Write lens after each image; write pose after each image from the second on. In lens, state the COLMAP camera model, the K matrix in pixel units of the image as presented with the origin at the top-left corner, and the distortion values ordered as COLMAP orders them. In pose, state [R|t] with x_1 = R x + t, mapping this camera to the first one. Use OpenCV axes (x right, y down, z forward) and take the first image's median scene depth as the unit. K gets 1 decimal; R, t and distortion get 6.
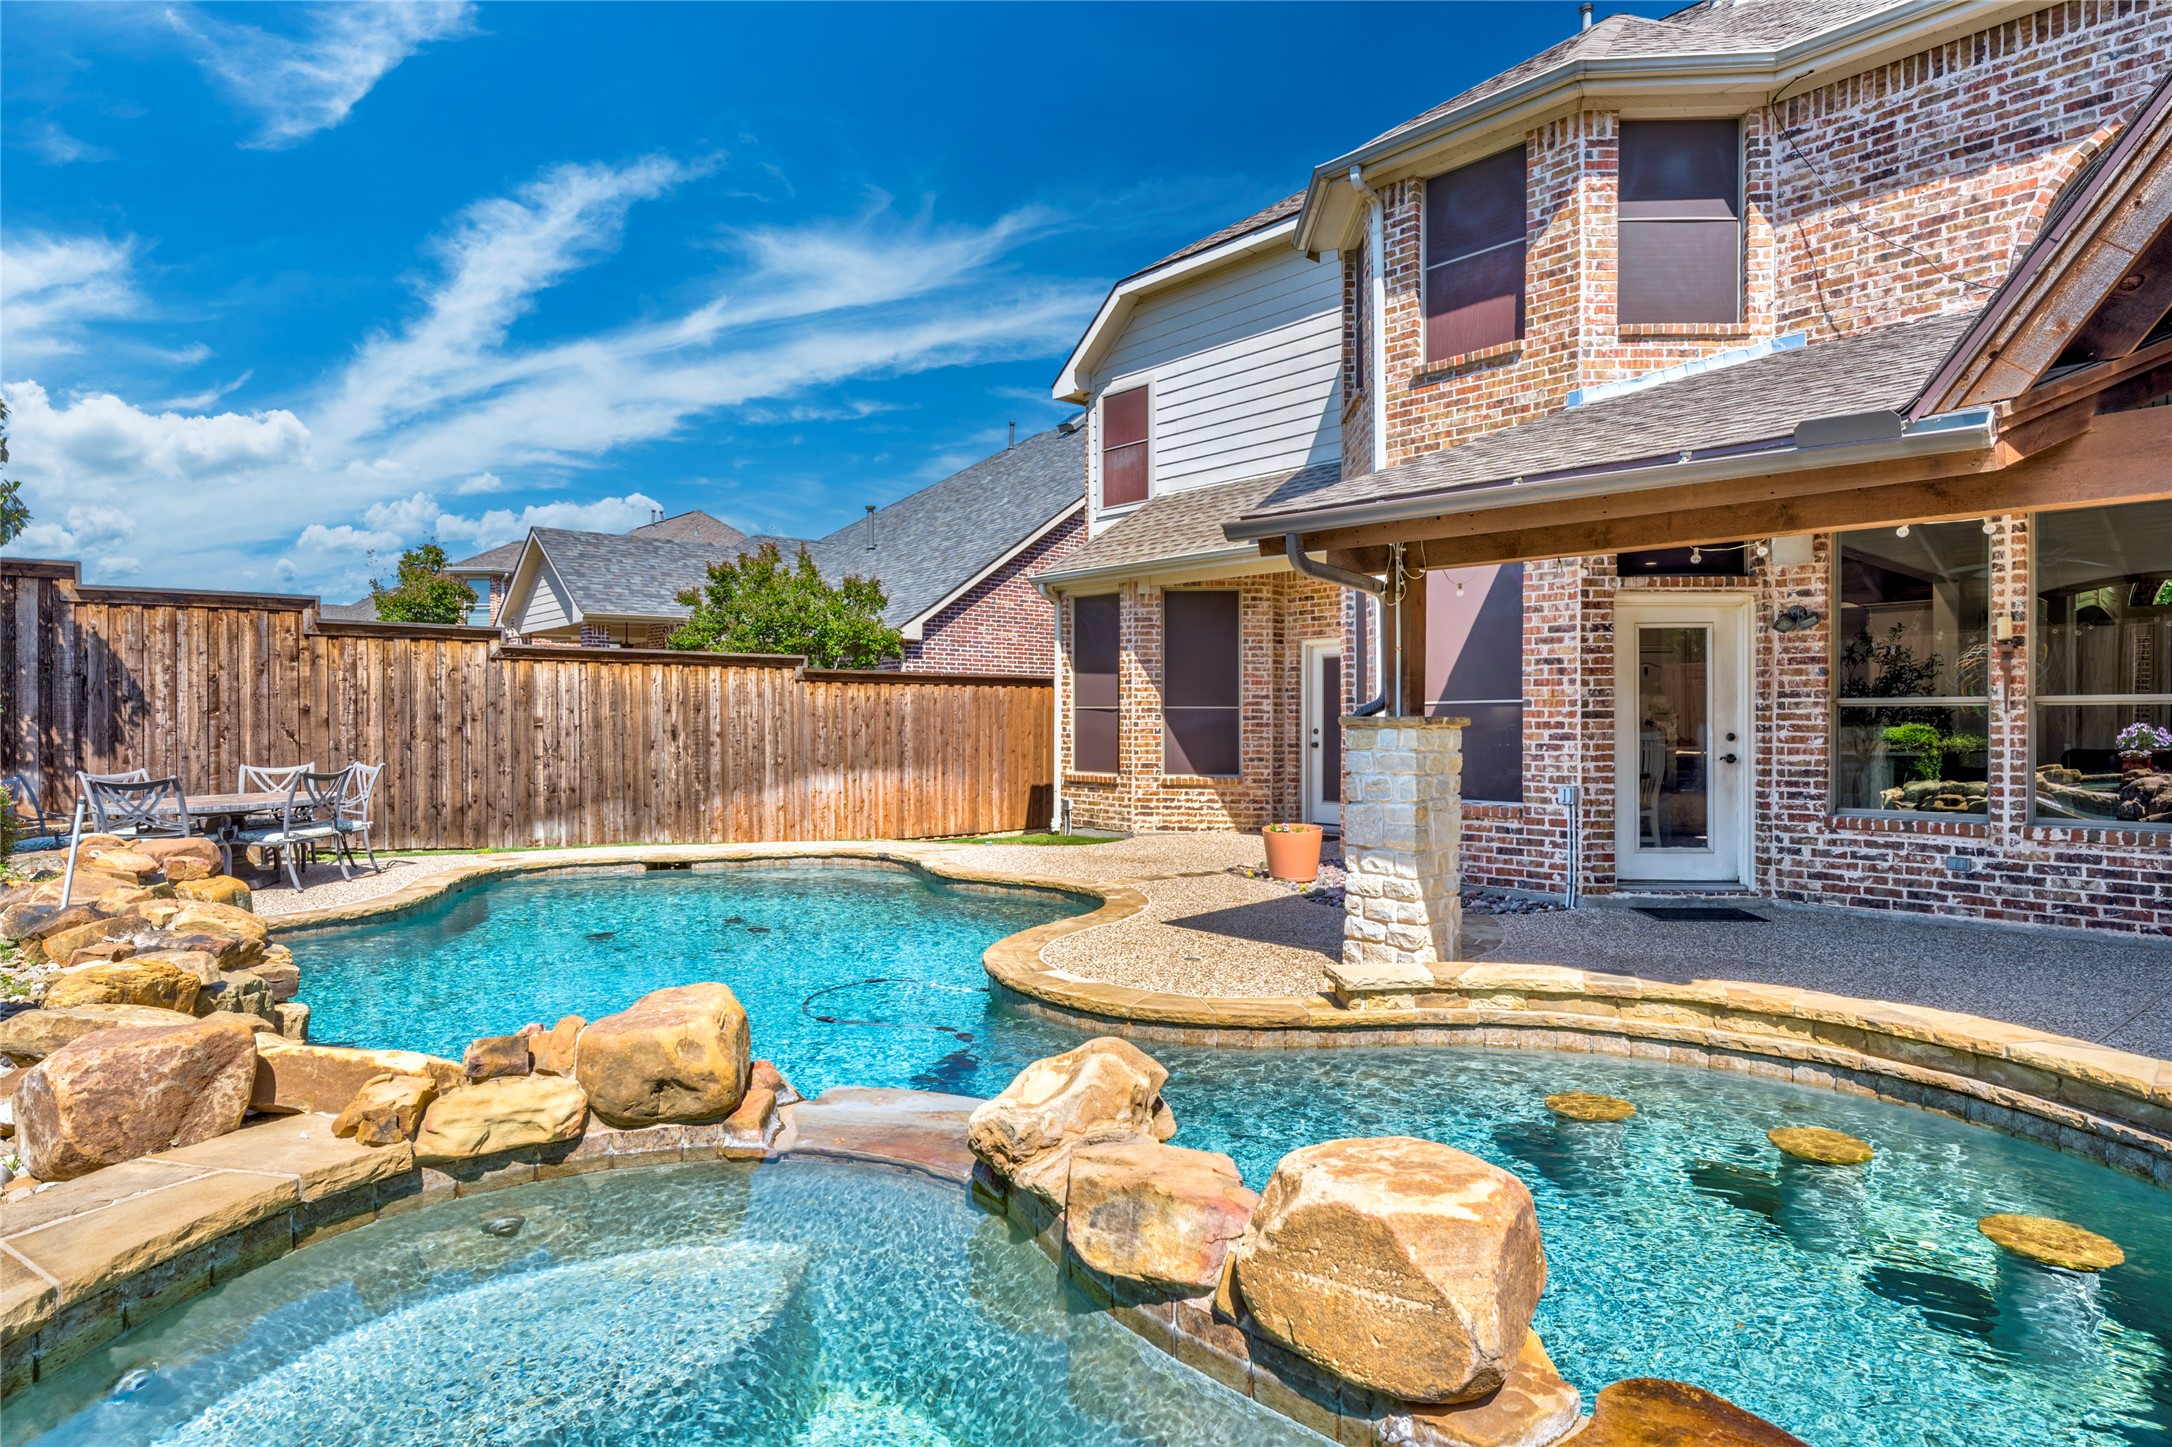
lens RADIAL K [[1172.2, 0, 1079.1], [0, 1172.2, 730.8], [0, 0, 1]] dist [0.000441, -0.006457]
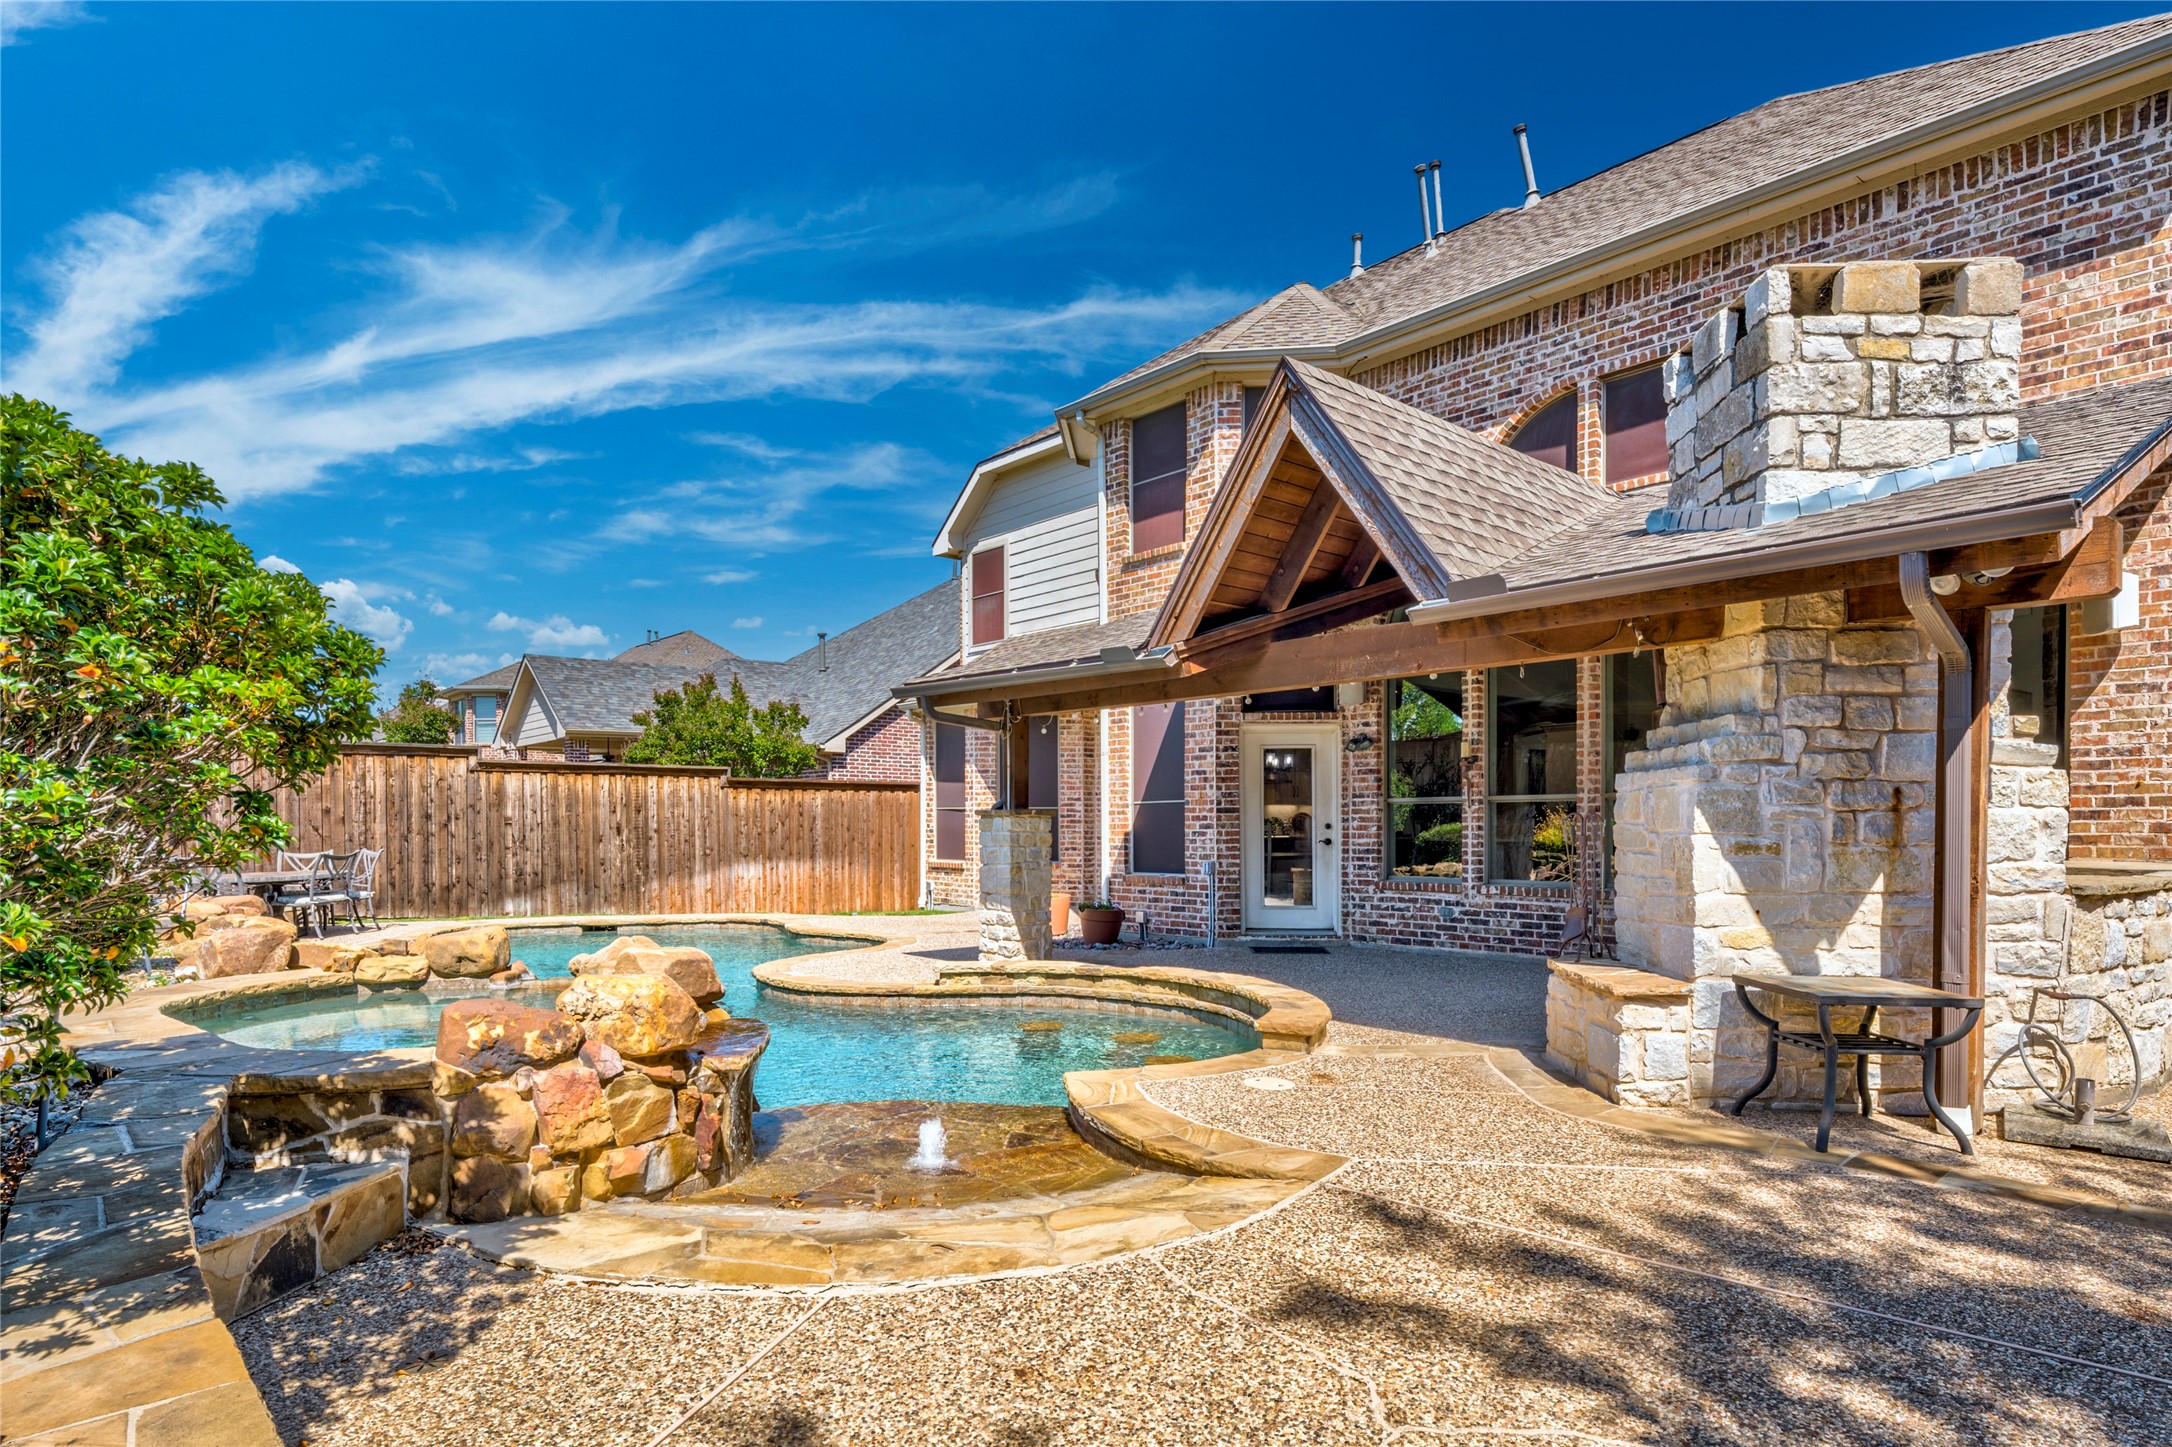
lens RADIAL K [[1172.3, 0, 1078.2], [0, 1172.3, 841.8], [0, 0, 1]] dist [-0.000670, -0.002733]
pose [[0.999803, -0.001331, -0.019780, 0.240955], [0.001422, 0.999988, 0.004597, 0.014329], [0.019773, -0.004624, 0.999794, -0.344422]]
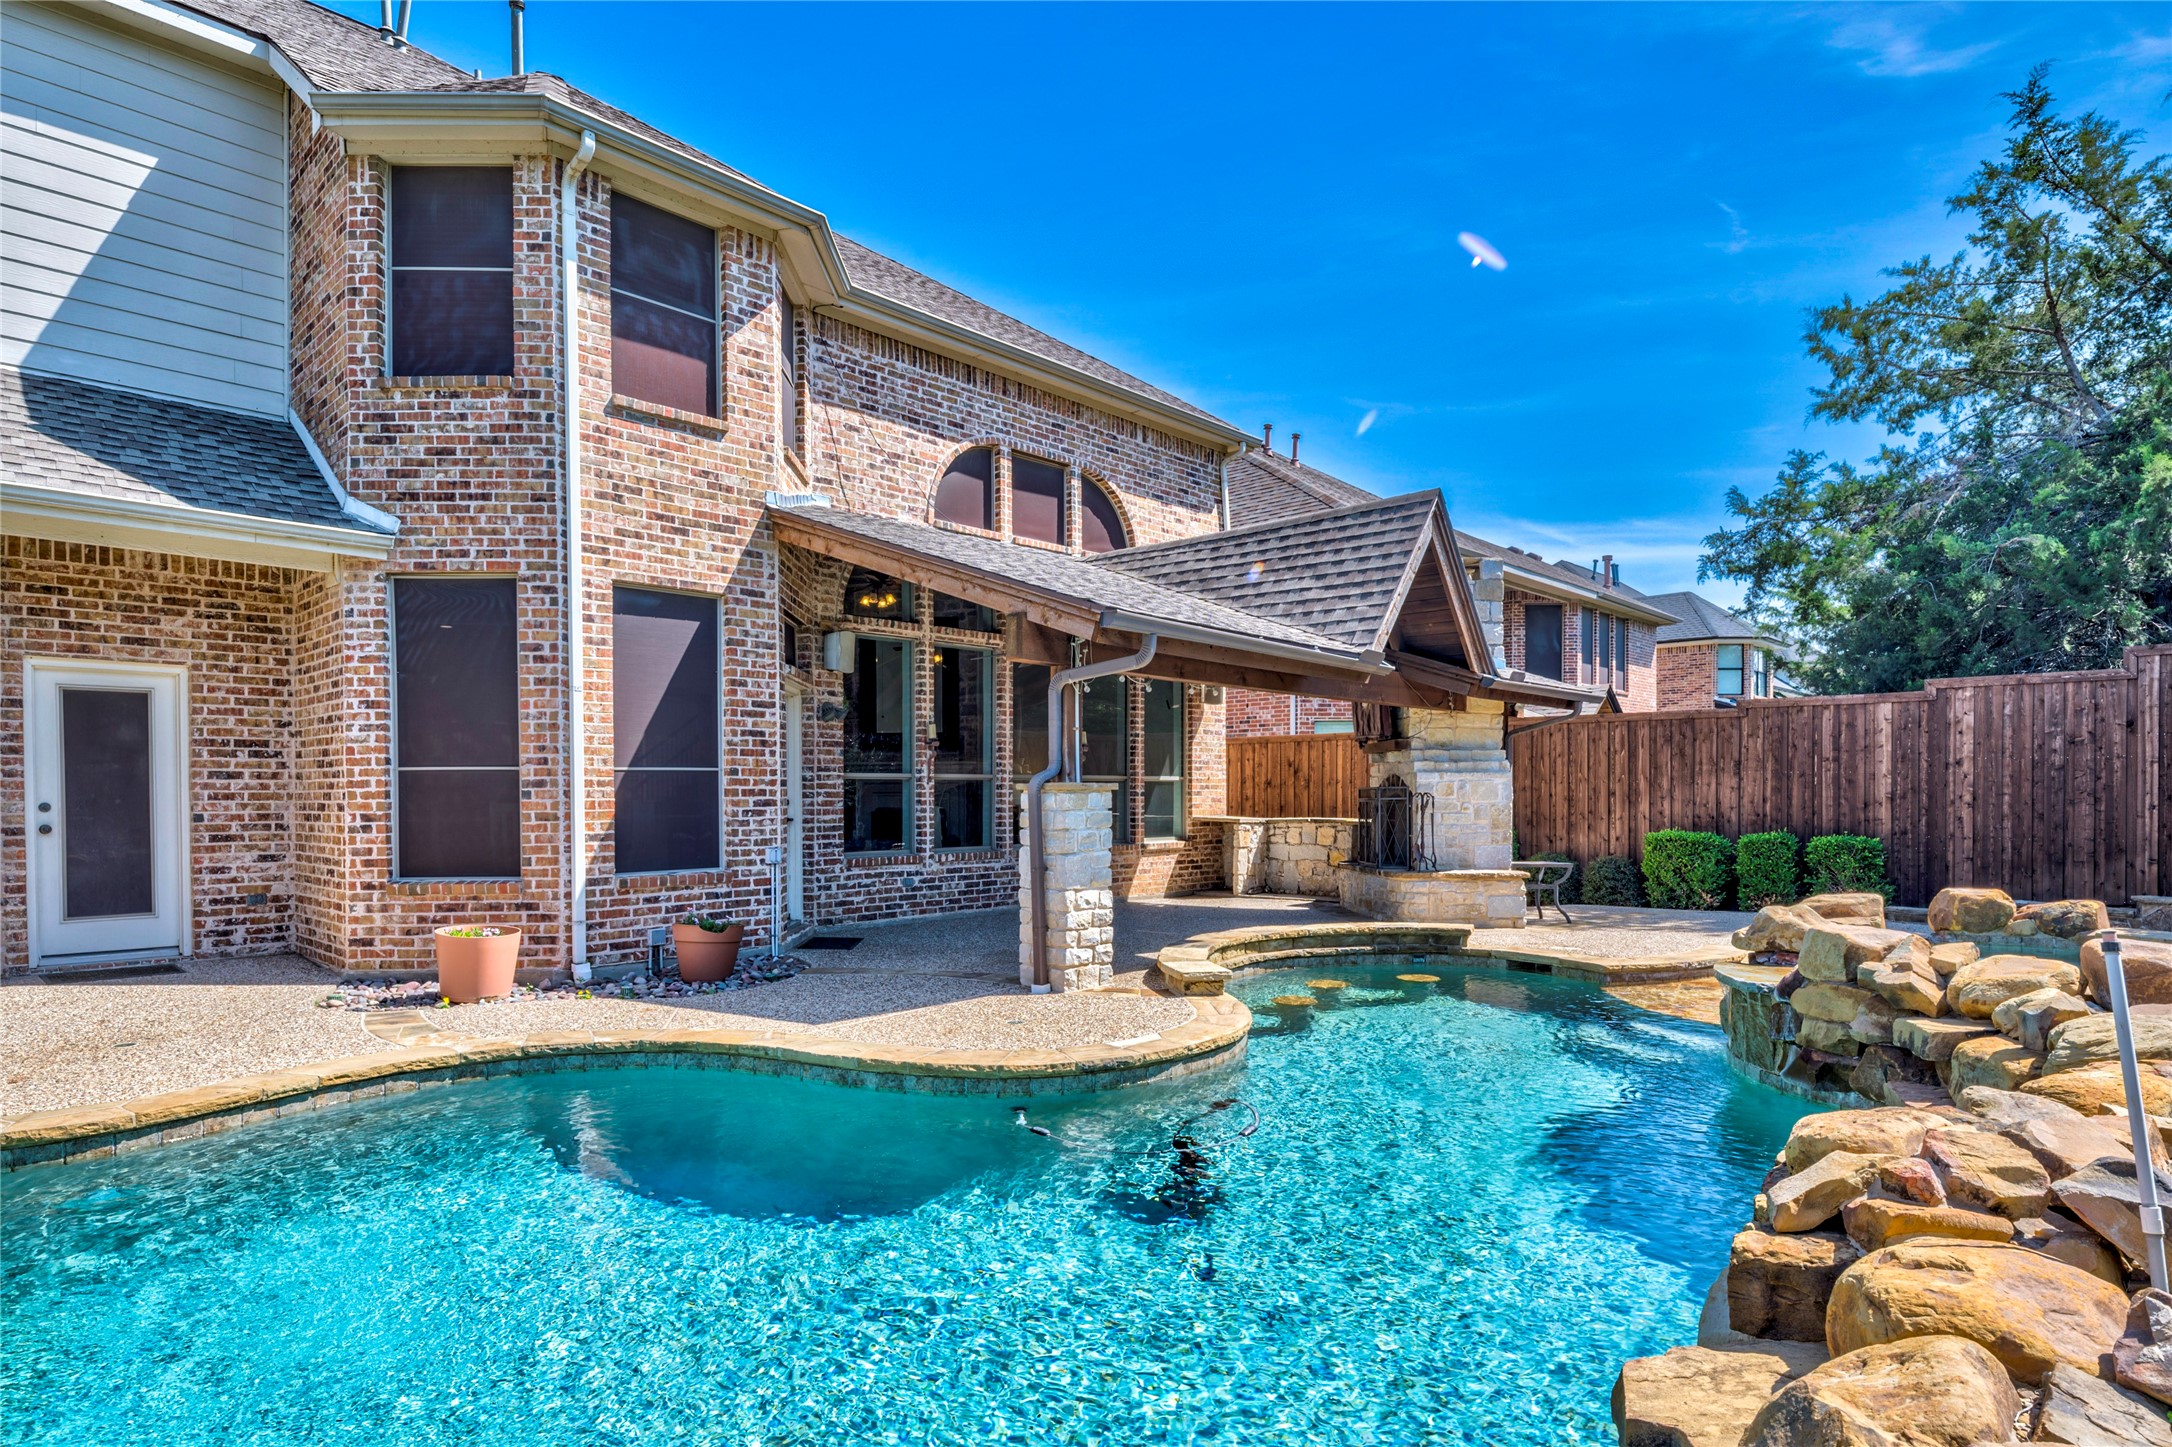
lens RADIAL K [[1173.9, 0, 1077.1], [0, 1173.9, 809.6], [0, 0, 1]] dist [0.000416, -0.007079]
pose [[-0.079756, -0.013870, 0.996718, -0.594669], [0.011764, 0.999820, 0.014854, -0.001396], [-0.996745, 0.012910, -0.079578, 0.669720]]
